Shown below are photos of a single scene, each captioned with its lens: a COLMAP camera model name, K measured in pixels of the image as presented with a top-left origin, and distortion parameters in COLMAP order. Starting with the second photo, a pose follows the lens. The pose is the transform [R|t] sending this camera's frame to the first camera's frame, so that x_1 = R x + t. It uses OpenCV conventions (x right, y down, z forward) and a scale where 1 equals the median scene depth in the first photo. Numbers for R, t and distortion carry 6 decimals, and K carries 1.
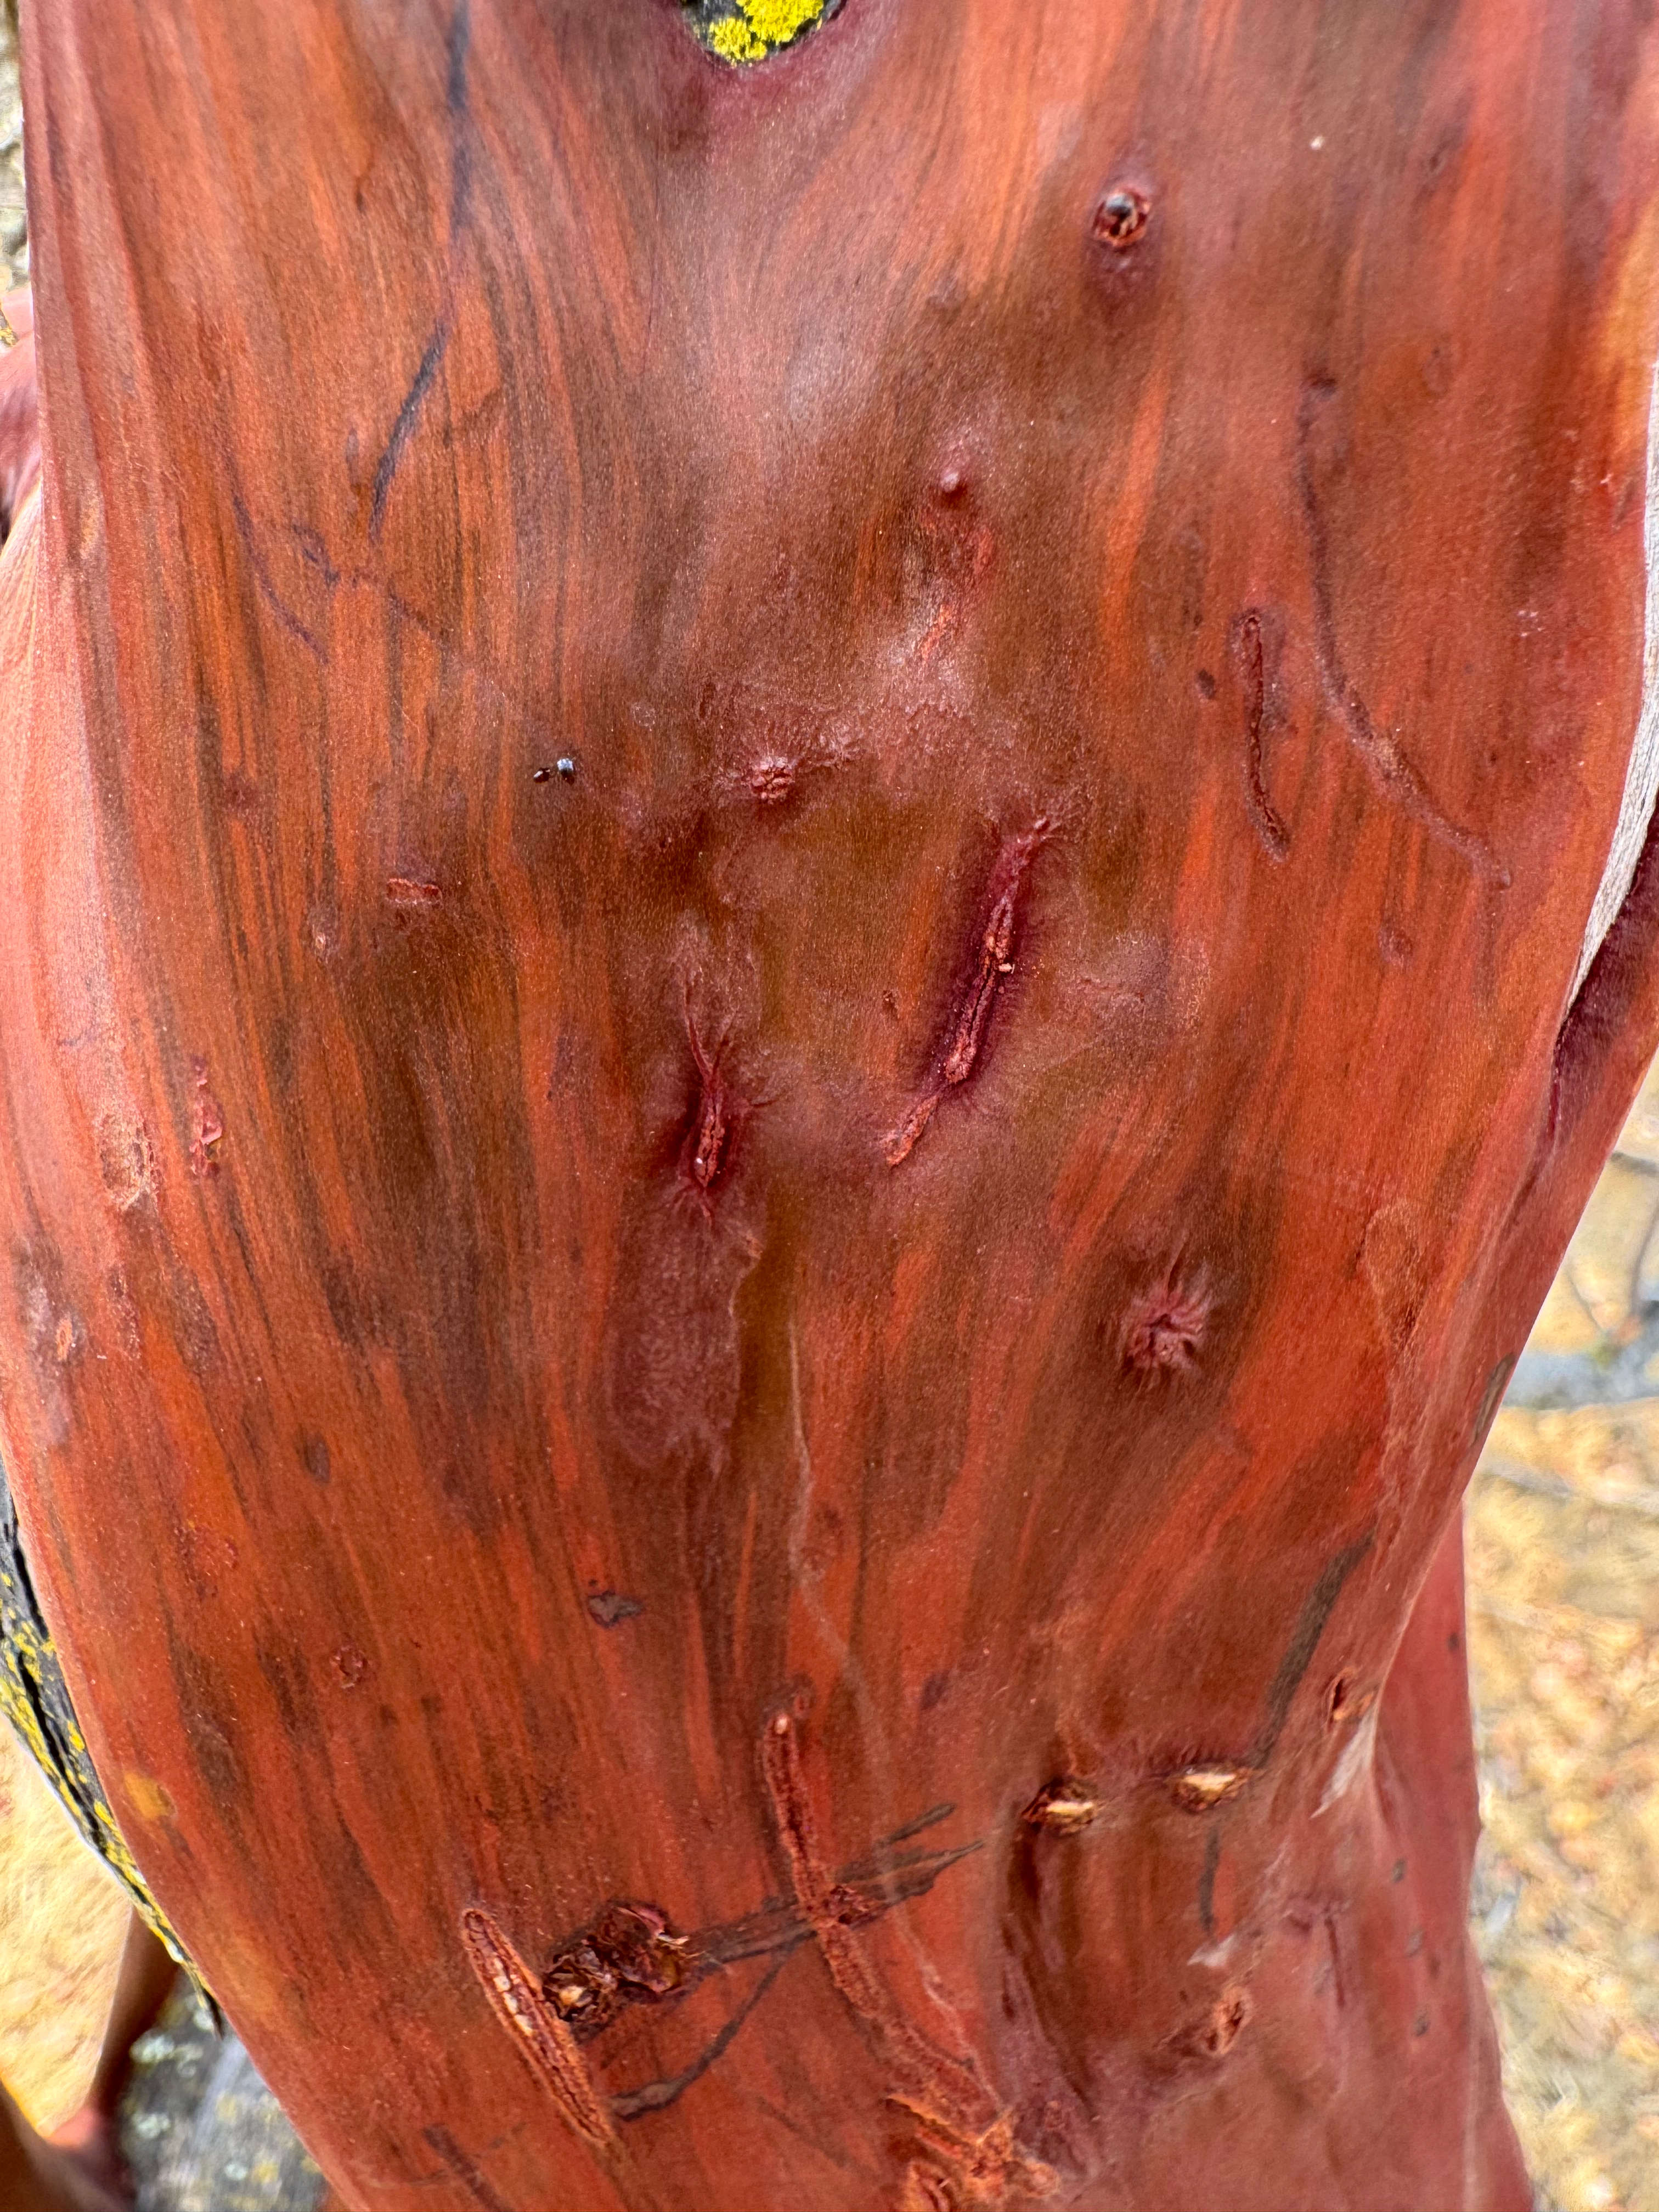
lens RADIAL K [[1549.2, 0, 848.4], [0, 1549.2, 1101.4], [0, 0, 1]] dist [-0.002788, 0.009491]
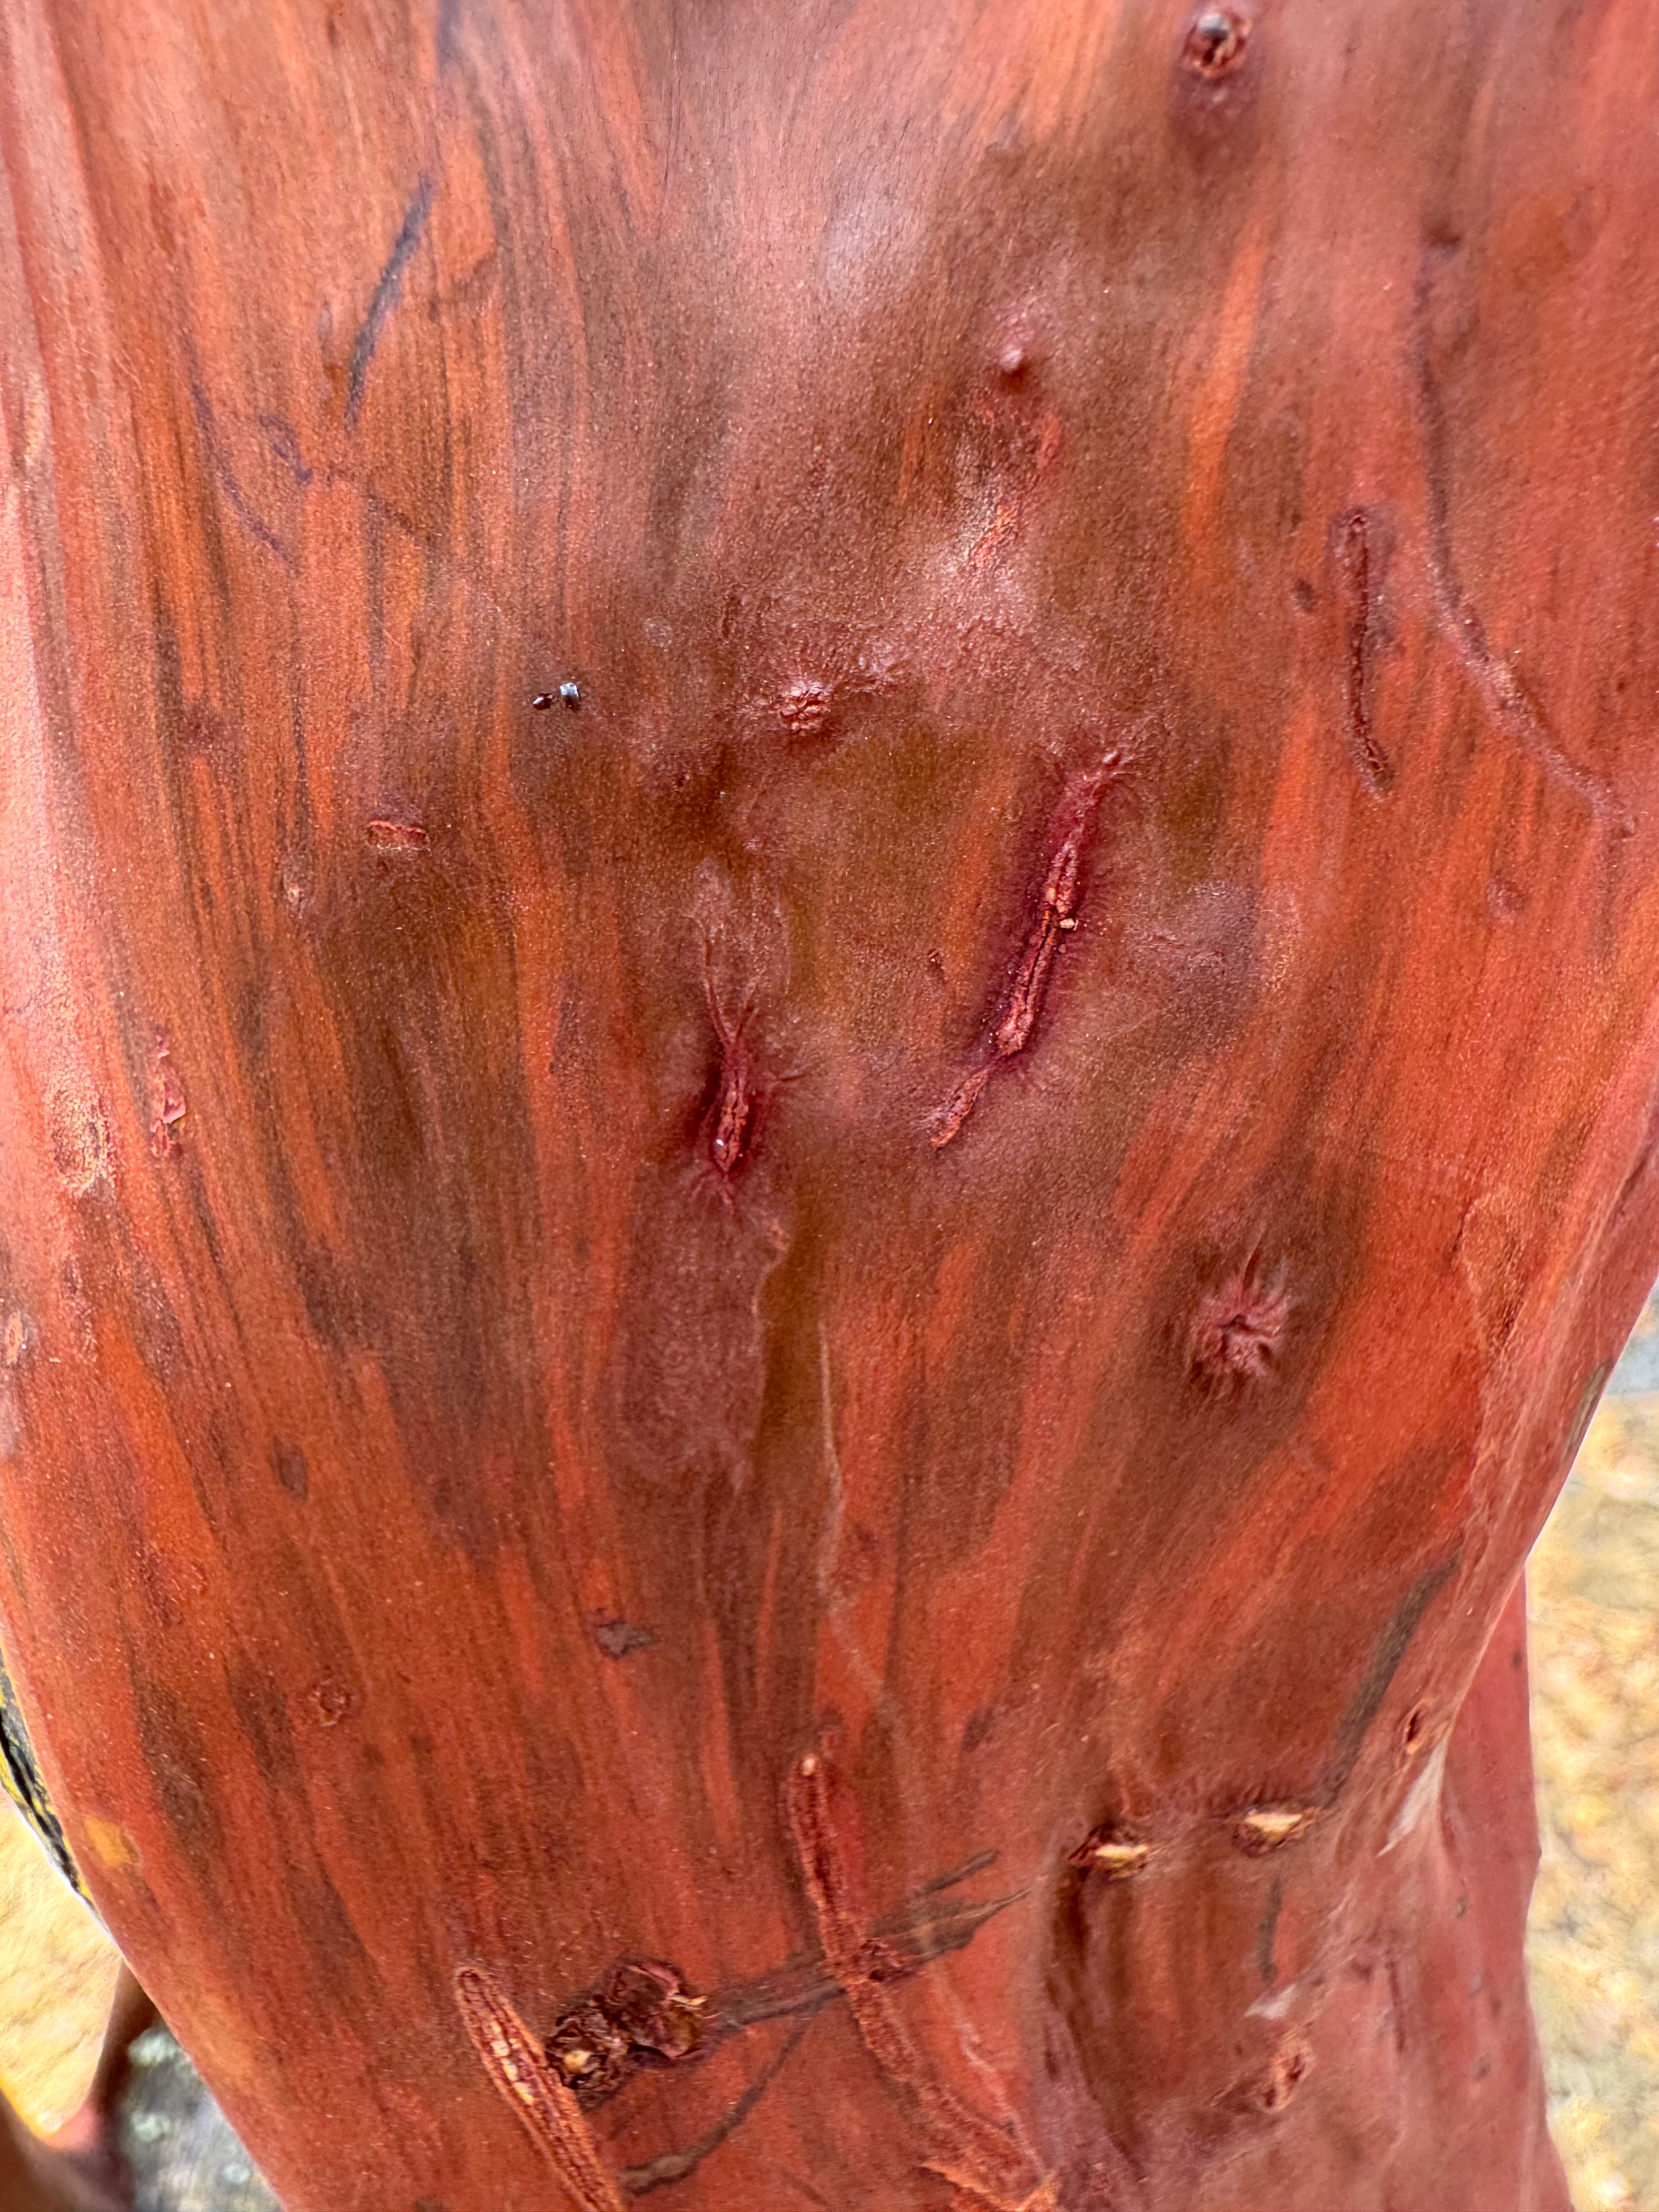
lens RADIAL K [[1549.2, 0, 849.7], [0, 1549.2, 1103.1], [0, 0, 1]] dist [-0.002788, 0.009491]
pose [[0.999996, 0.001180, -0.002550, -0.018839], [-0.001161, 0.999972, 0.007408, 0.008972], [0.002559, -0.007405, 0.999969, 0.105923]]
